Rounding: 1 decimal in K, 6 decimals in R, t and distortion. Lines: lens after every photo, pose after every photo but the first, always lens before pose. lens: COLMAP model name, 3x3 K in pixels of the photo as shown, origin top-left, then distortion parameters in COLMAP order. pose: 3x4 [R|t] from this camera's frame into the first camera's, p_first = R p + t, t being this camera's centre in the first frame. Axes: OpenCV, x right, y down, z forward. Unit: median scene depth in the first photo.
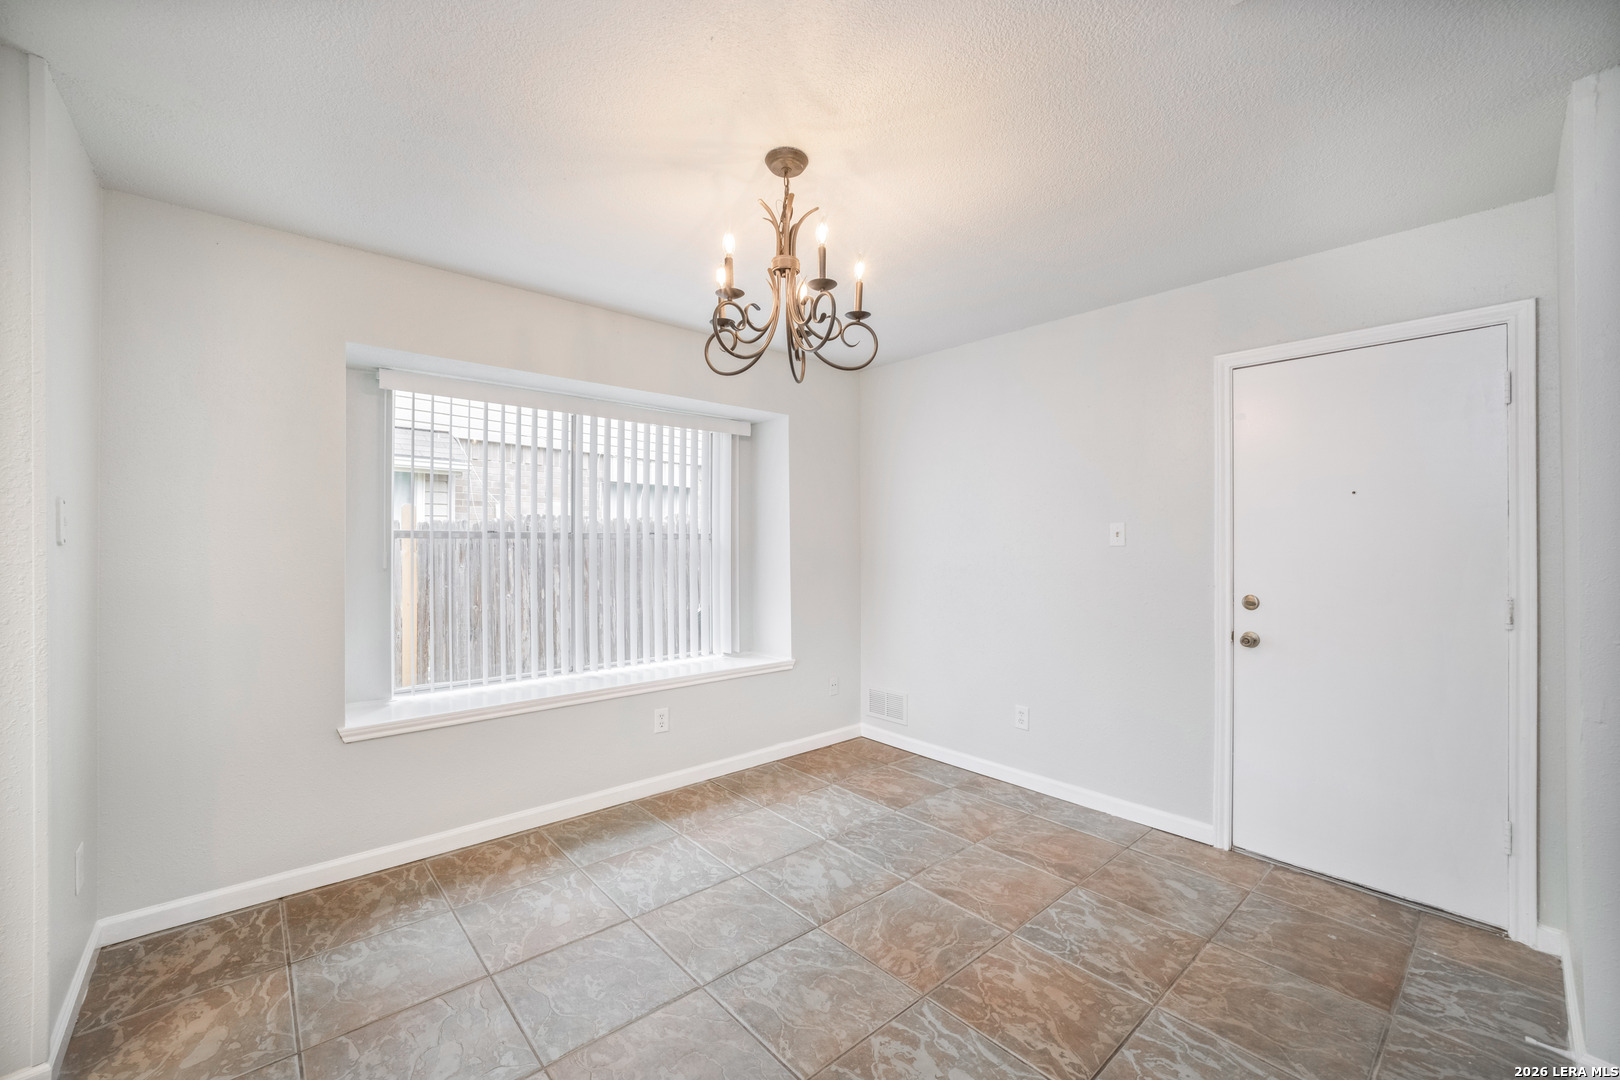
lens RADIAL K [[652.5, 0, 813.5], [0, 652.5, 537.8], [0, 0, 1]] dist [-0.022655, 0.004931]
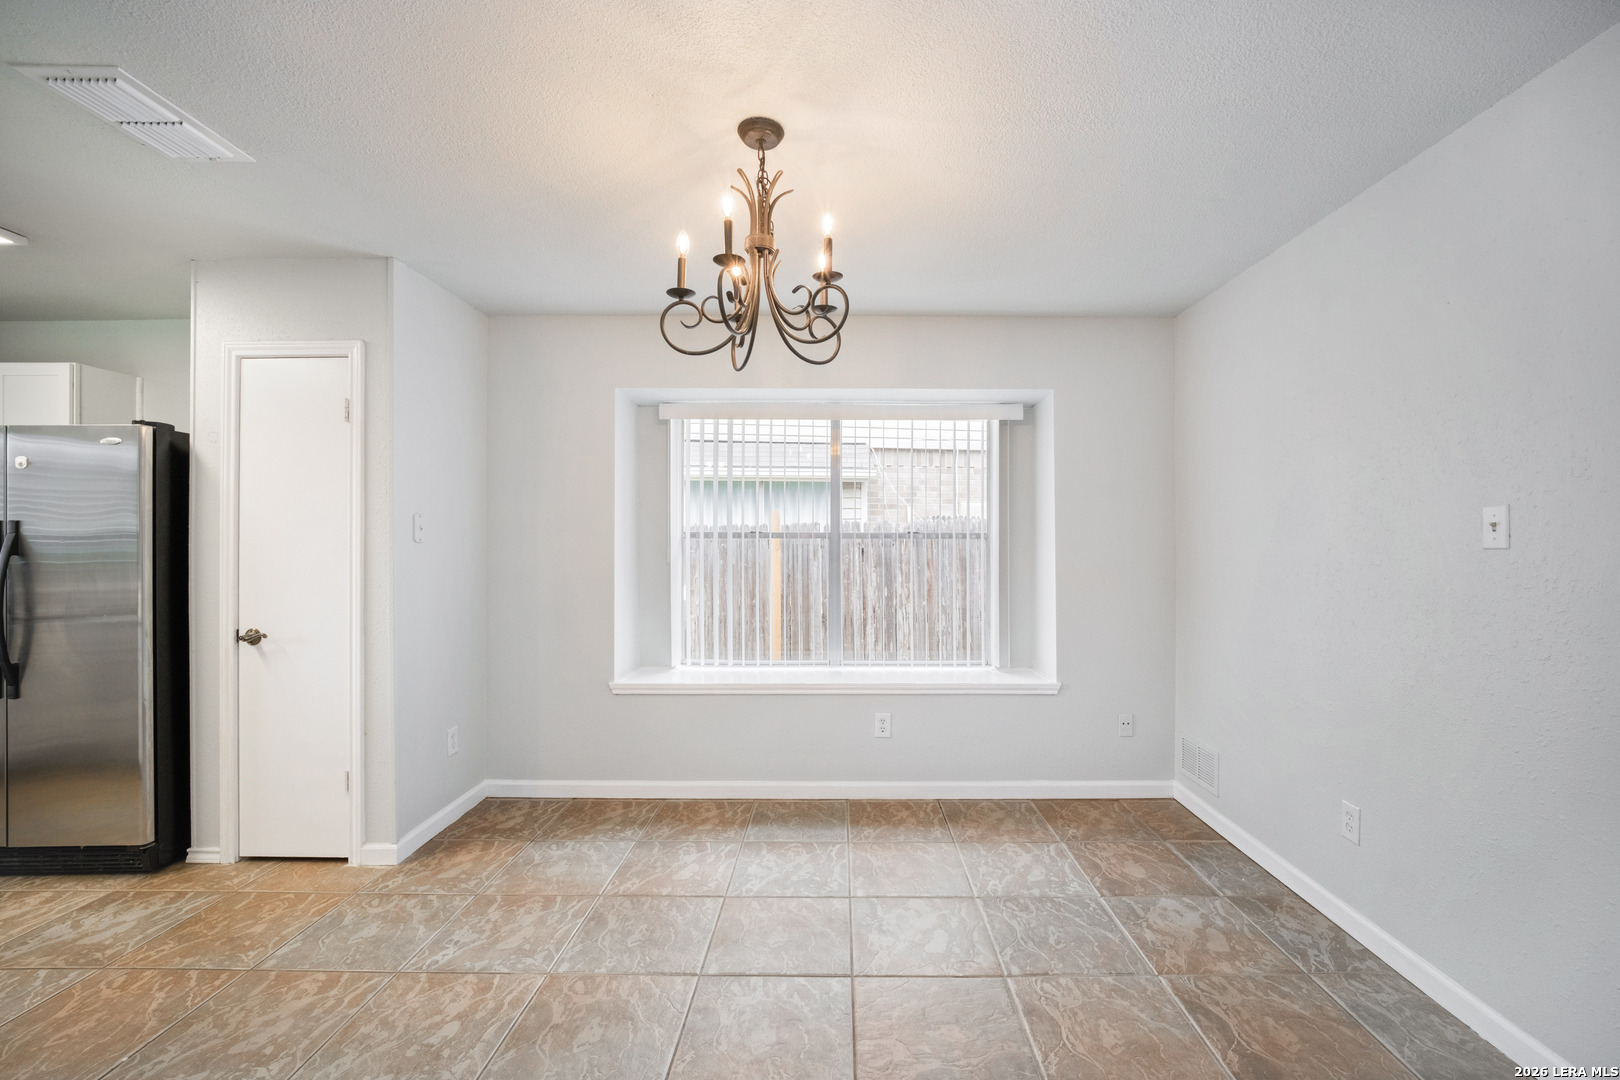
lens RADIAL K [[686.9, 0, 838.1], [0, 686.9, 541.6], [0, 0, 1]] dist [-0.019341, 0.001409]
pose [[0.746569, -0.000189, -0.665308, 0.438178], [0.003340, 0.999988, 0.003464, 0.003265], [0.665299, -0.004808, 0.746561, 0.212063]]
